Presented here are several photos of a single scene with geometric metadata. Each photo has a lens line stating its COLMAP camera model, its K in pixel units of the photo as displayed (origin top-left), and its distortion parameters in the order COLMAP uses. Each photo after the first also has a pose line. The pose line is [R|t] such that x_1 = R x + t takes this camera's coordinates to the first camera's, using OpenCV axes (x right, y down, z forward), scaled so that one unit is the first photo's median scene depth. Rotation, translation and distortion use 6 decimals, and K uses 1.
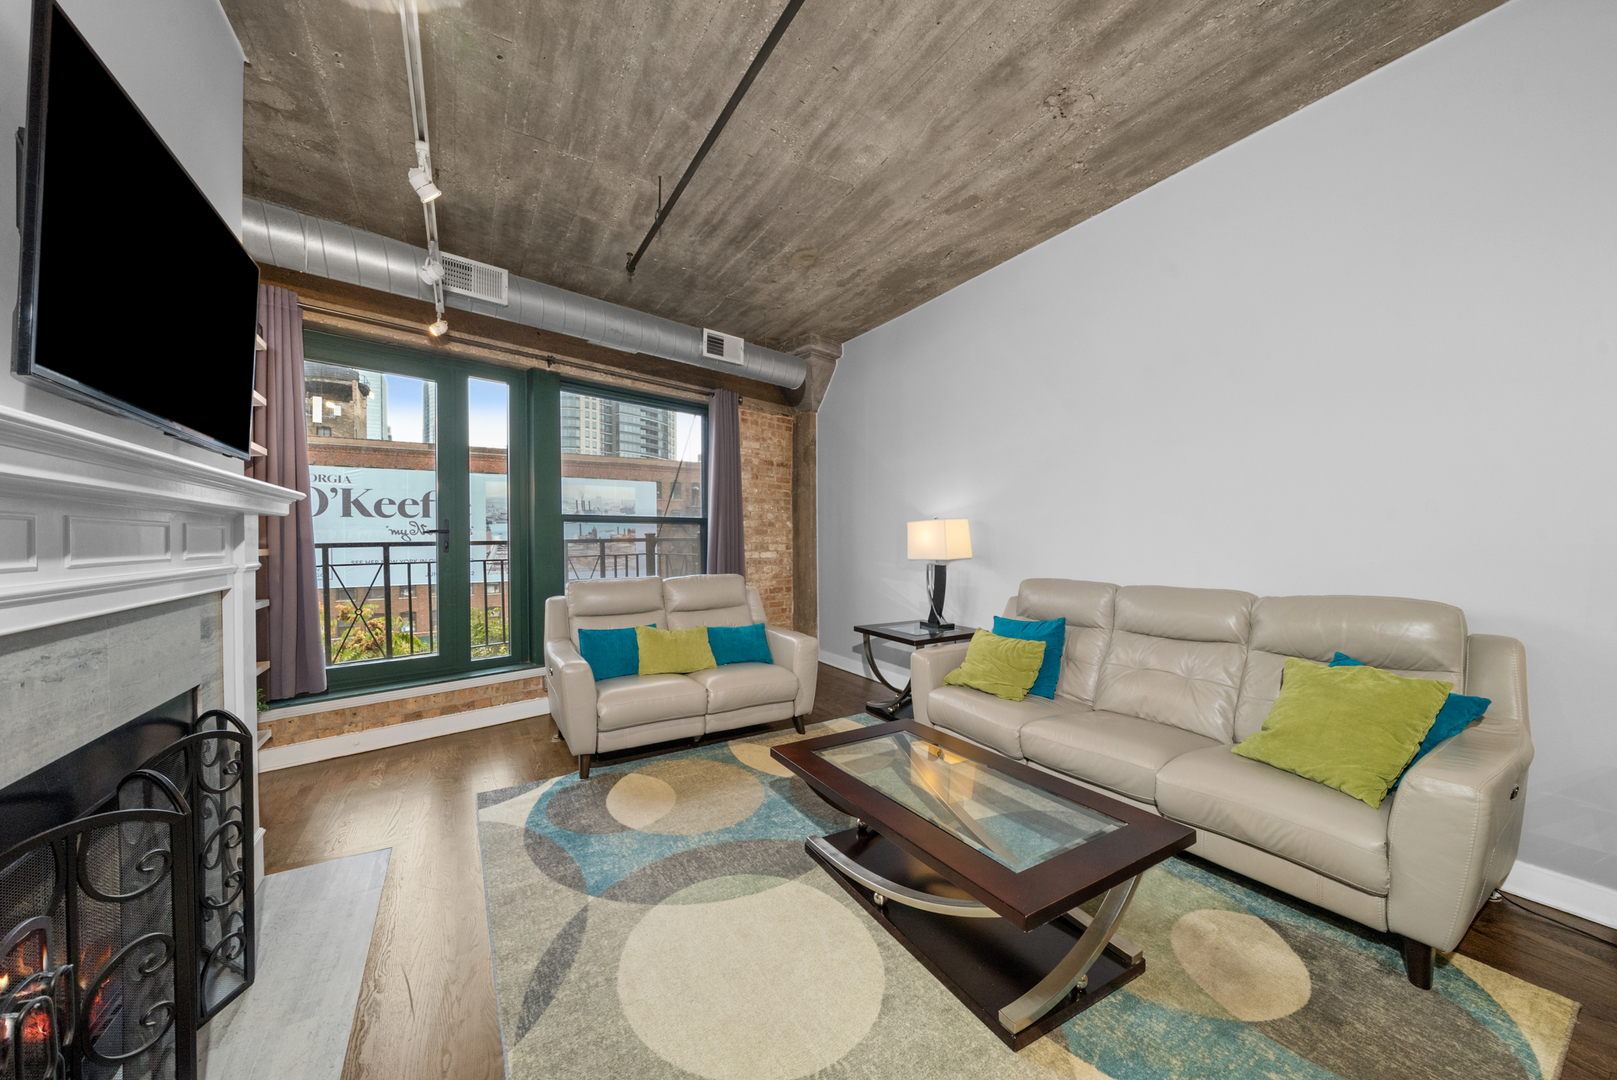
lens RADIAL K [[573.4, 0, 800.6], [0, 573.4, 545.2], [0, 0, 1]] dist [-0.005461, -0.000037]
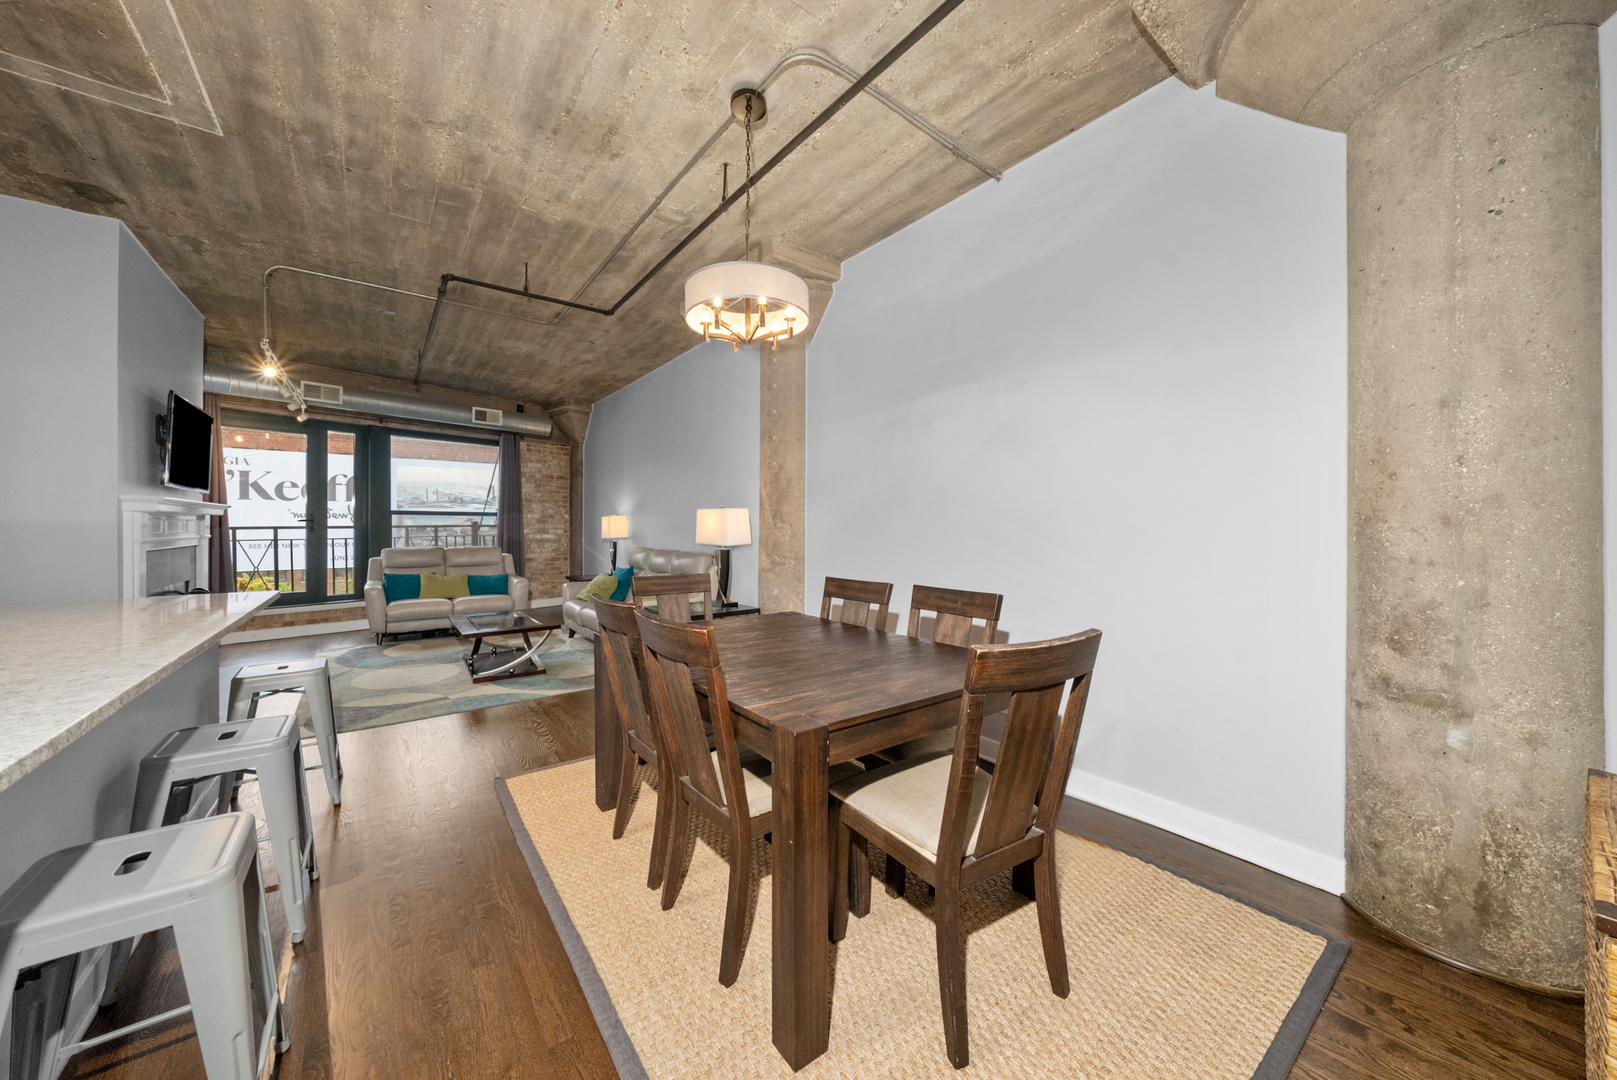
lens RADIAL K [[559.3, 0, 806.9], [0, 559.3, 530.0], [0, 0, 1]] dist [-0.008650, -0.000040]
pose [[0.992471, 0.006898, 0.122285, 0.624017], [-0.006526, 0.999973, -0.003435, 0.000970], [-0.122306, 0.002611, 0.992489, -0.802815]]
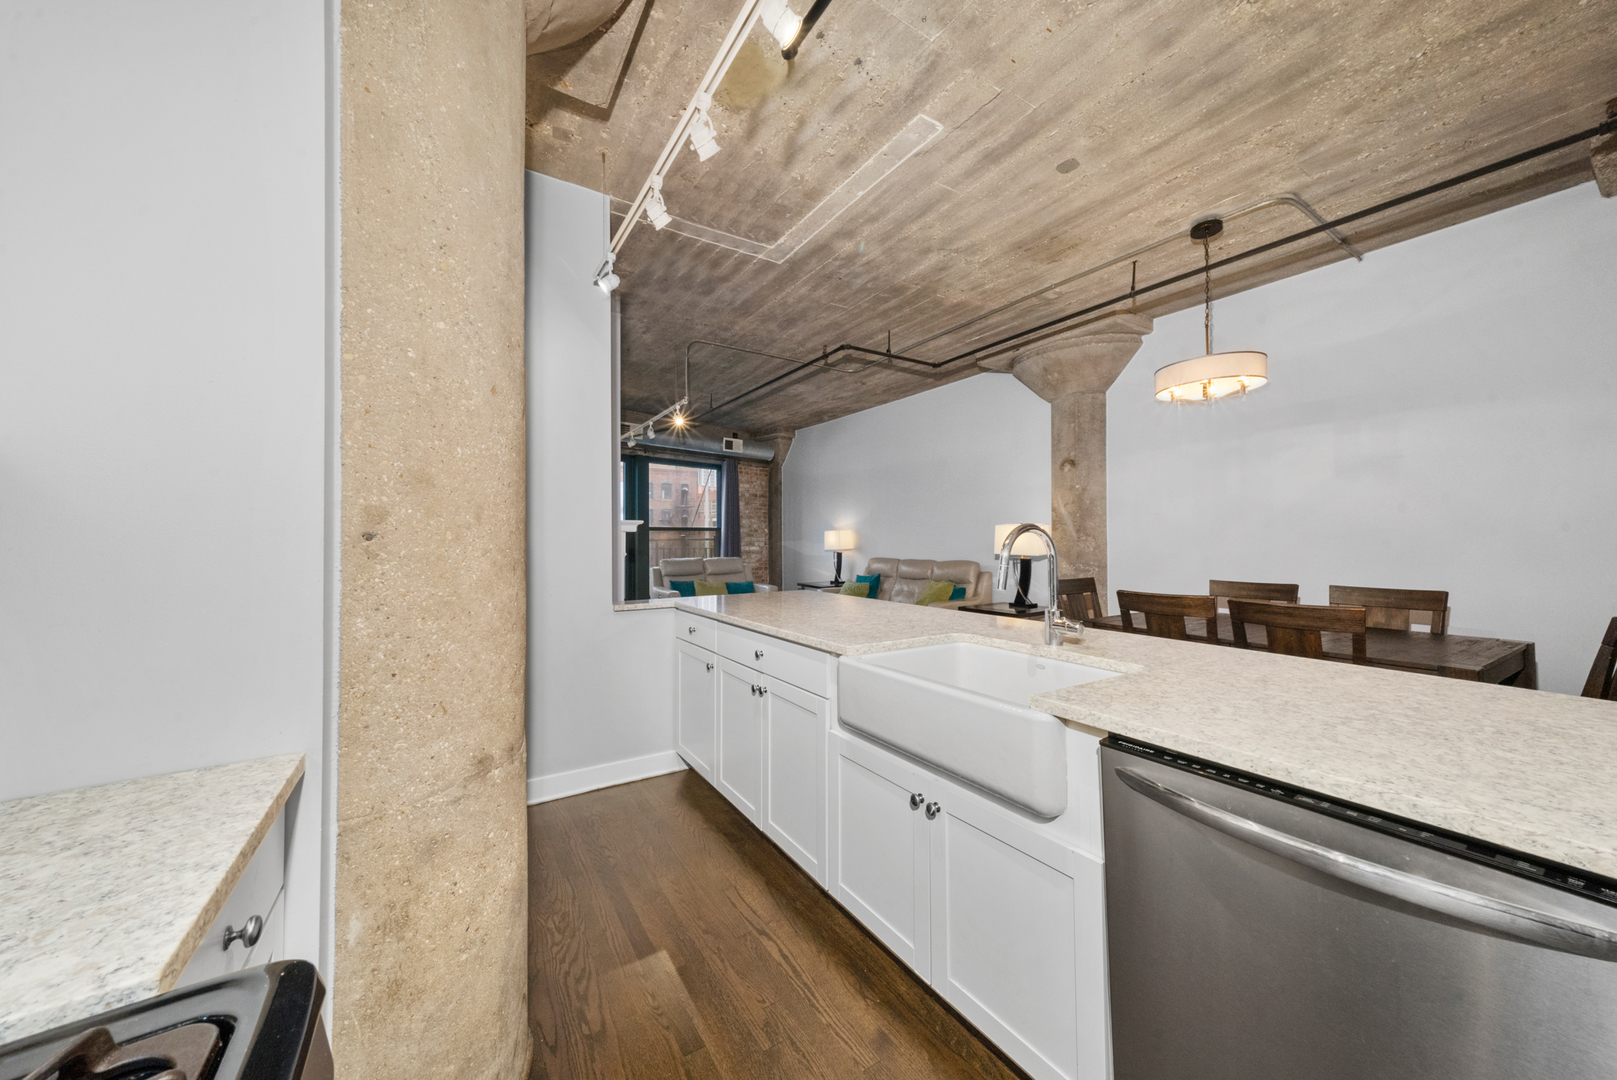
lens RADIAL K [[562.1, 0, 801.5], [0, 562.1, 529.6], [0, 0, 1]] dist [0.007465, 0.000008]
pose [[0.999539, 0.000699, 0.030342, 0.048469], [-0.000030, 0.999757, -0.022050, -0.002969], [-0.030350, 0.022039, 0.999296, -0.985762]]
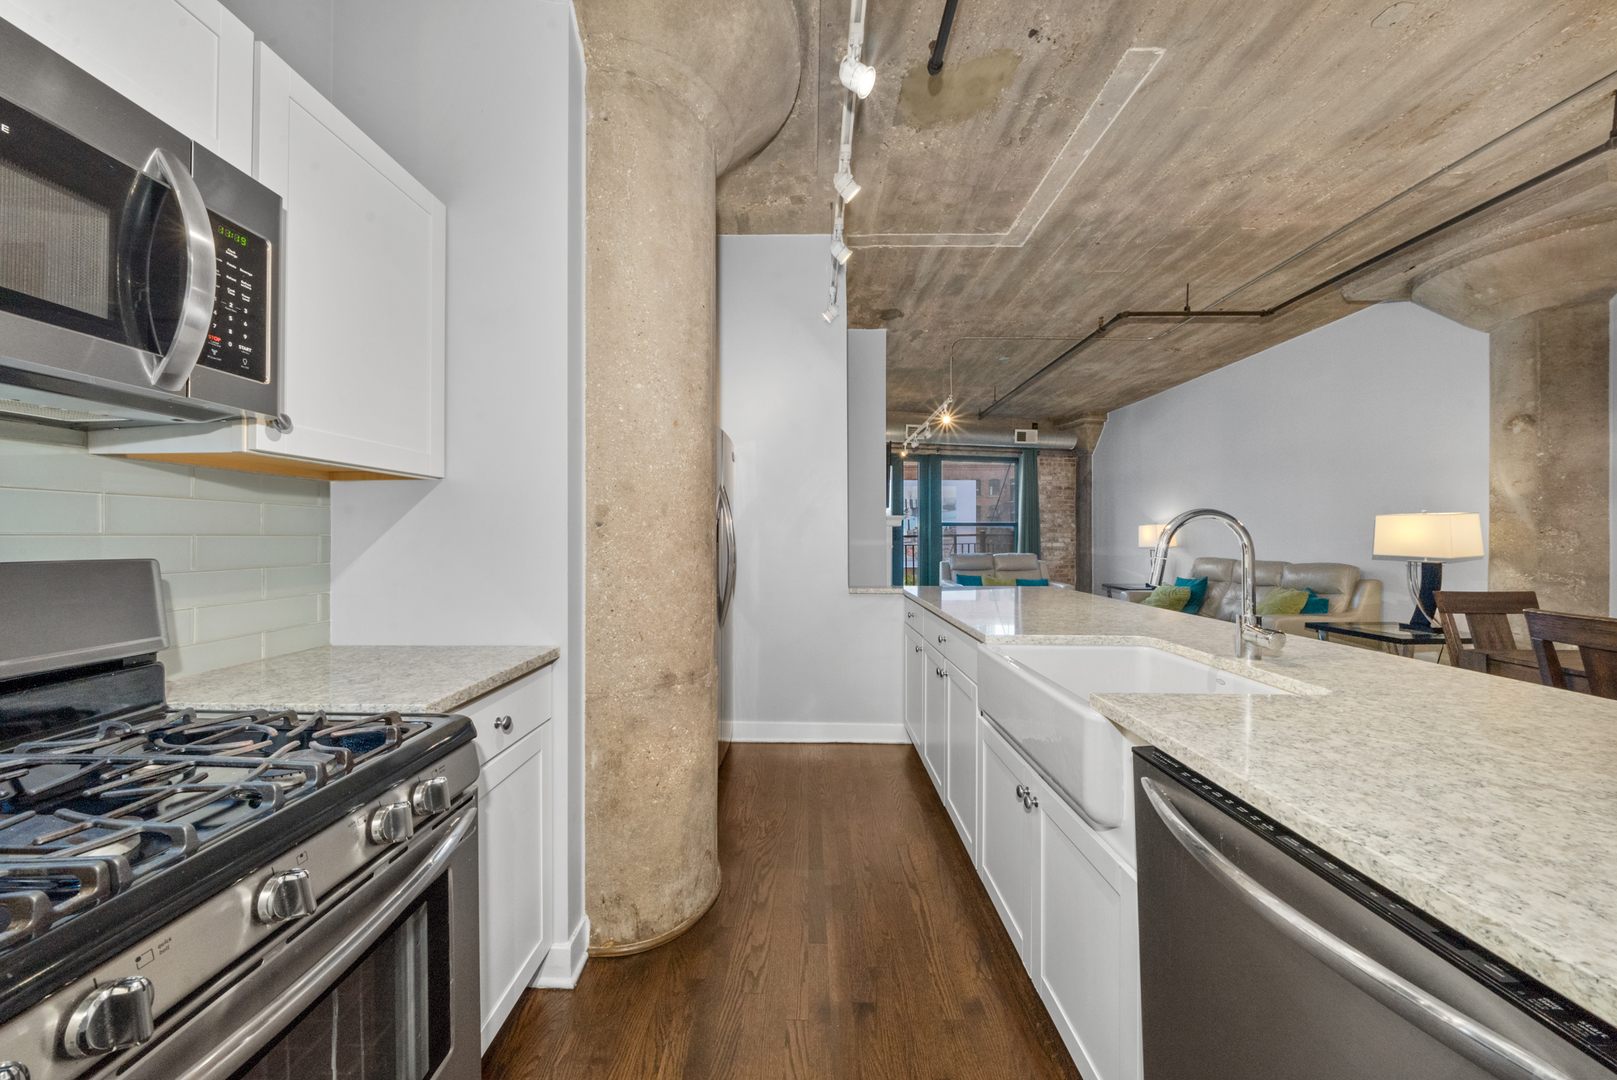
lens RADIAL K [[555.6, 0, 801.3], [0, 555.6, 533.5], [0, 0, 1]] dist [-0.007612, -0.000189]
pose [[0.853561, 0.003044, -0.520985, 0.195823], [-0.007850, 0.999945, -0.007018, 0.003045], [0.520935, 0.010080, 0.853537, -0.995709]]
